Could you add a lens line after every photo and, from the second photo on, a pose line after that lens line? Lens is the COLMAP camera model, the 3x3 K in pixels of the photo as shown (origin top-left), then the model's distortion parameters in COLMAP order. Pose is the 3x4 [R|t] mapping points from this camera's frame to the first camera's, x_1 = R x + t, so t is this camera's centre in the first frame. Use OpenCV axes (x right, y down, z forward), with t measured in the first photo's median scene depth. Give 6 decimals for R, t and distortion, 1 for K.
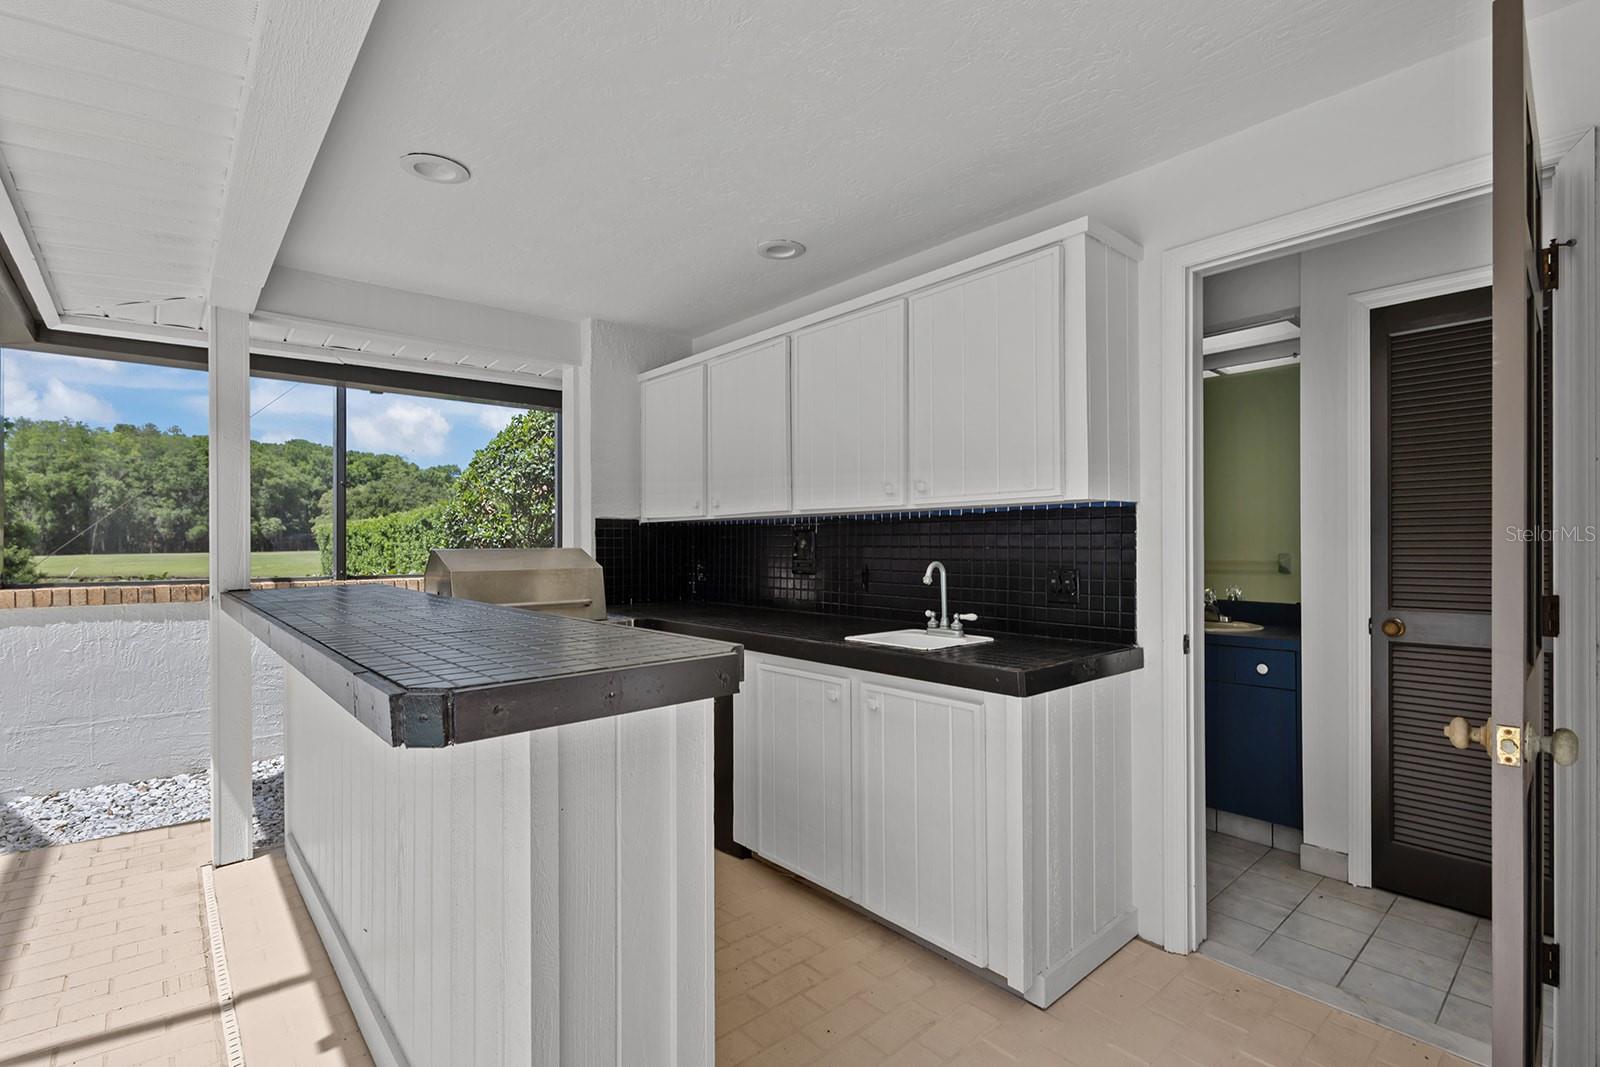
lens RADIAL K [[733.2, 0, 799.2], [0, 733.2, 536.8], [0, 0, 1]] dist [0.003190, 0.000223]
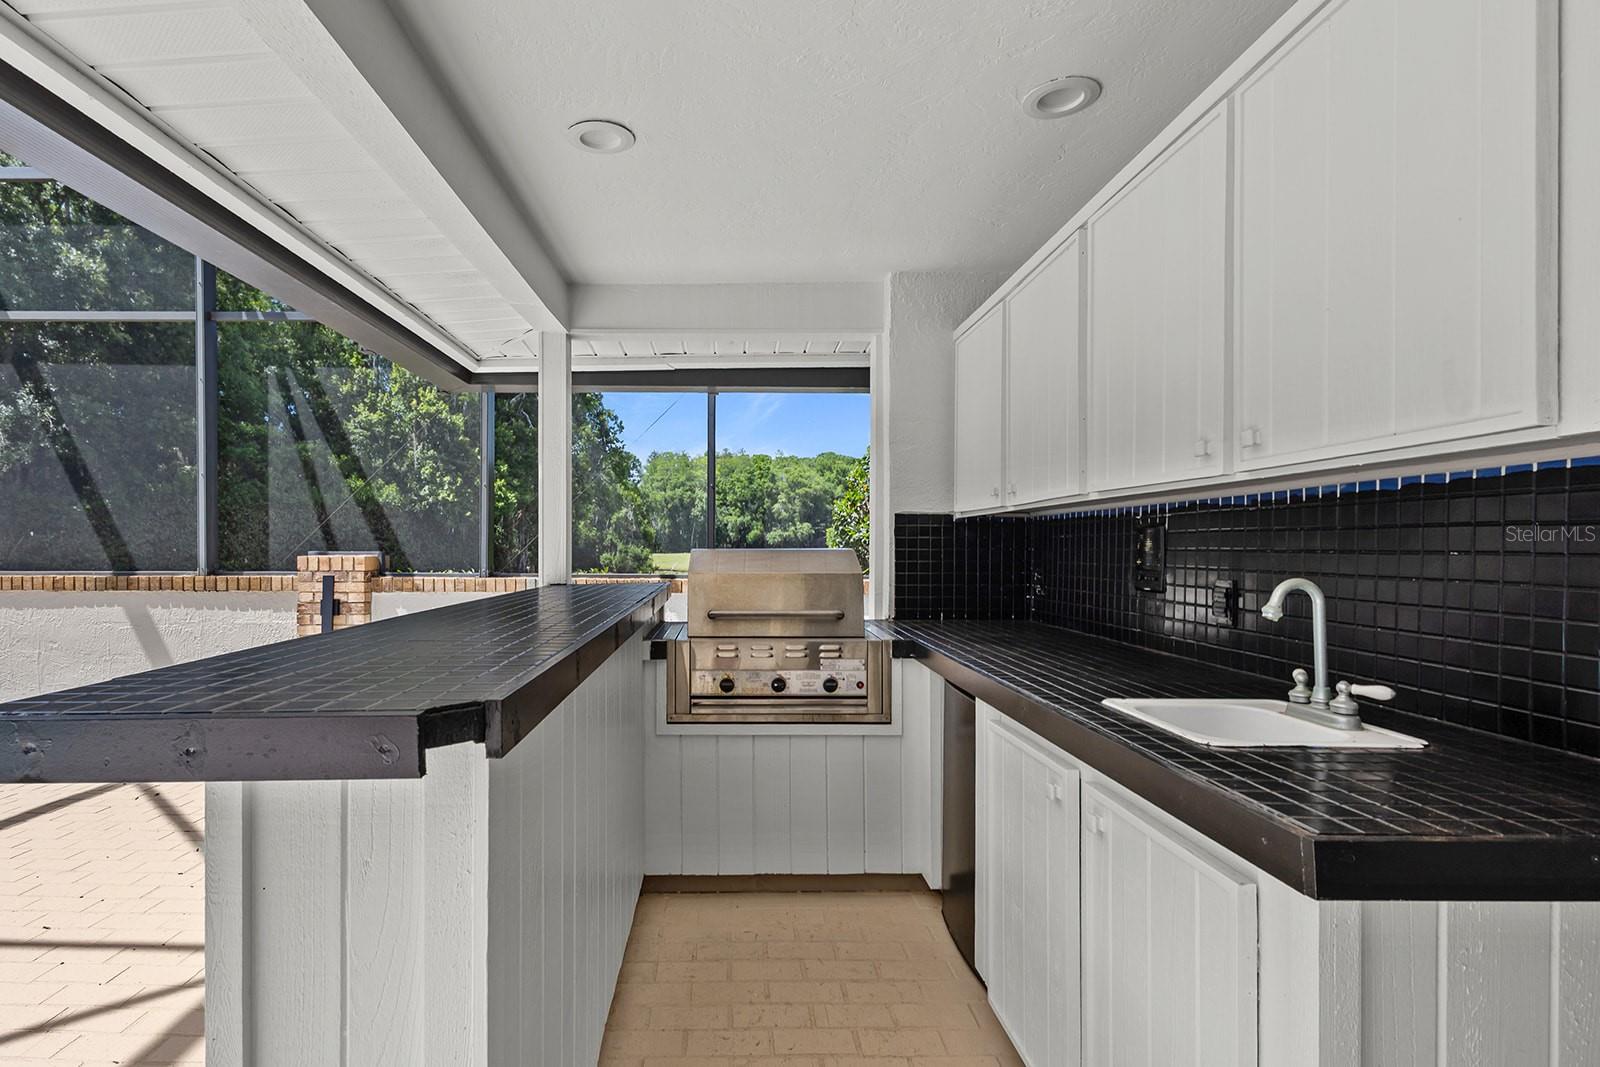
lens RADIAL K [[783.9, 0, 797.4], [0, 783.9, 541.3], [0, 0, 1]] dist [-0.000081, 0.000161]
pose [[0.756482, 0.001014, -0.654014, 0.214877], [-0.000199, 0.999999, 0.001320, 0.004990], [0.654014, -0.000868, 0.756482, 0.257767]]
